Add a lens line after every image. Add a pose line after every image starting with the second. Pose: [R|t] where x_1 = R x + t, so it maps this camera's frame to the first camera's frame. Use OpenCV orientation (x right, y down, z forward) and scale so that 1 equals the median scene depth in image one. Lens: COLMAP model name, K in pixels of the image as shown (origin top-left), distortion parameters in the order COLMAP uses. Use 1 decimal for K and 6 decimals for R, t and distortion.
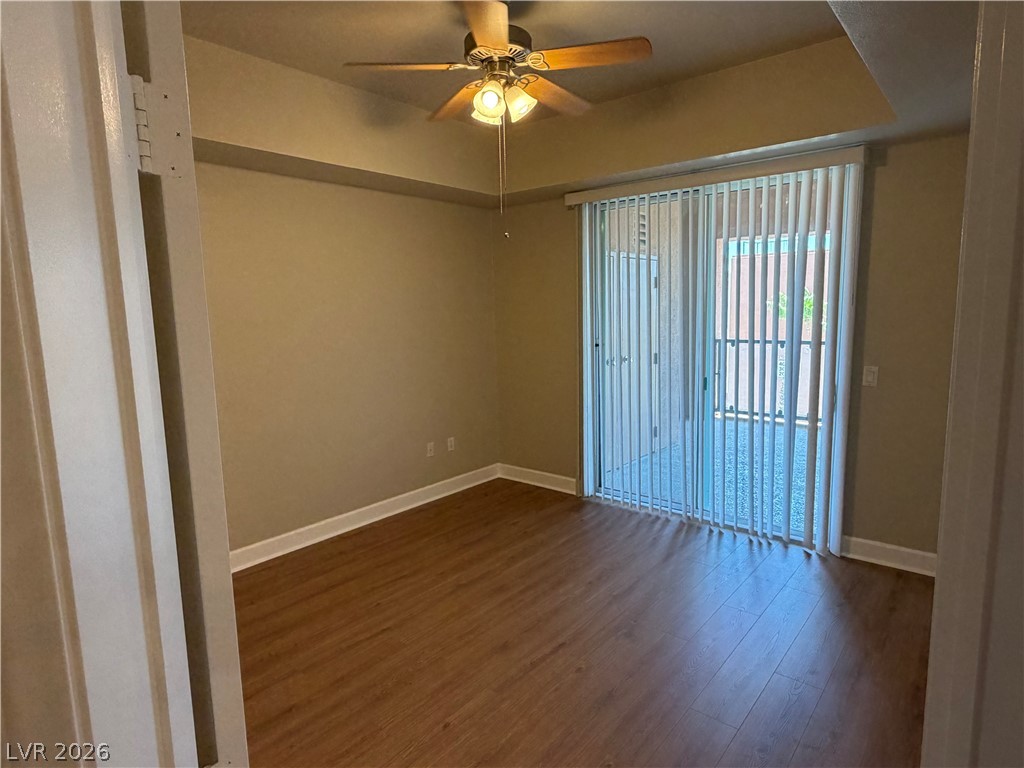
lens RADIAL K [[588.4, 0, 511.5], [0, 588.4, 385.1], [0, 0, 1]] dist [0.015181, -0.000409]
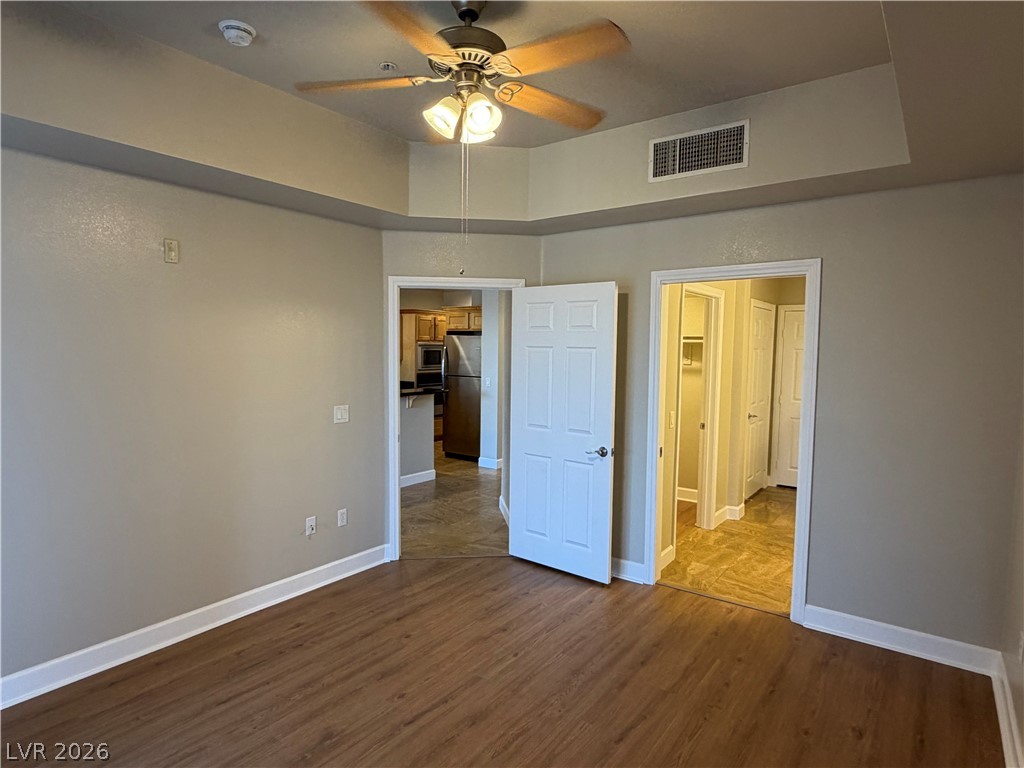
lens RADIAL K [[588.4, 0, 512.4], [0, 588.4, 381.7], [0, 0, 1]] dist [0.015181, -0.000409]
pose [[-0.998789, -0.005712, -0.048865, -0.025169], [-0.015050, 0.981095, 0.192942, -0.214440], [0.046839, 0.193444, -0.979993, 1.641299]]
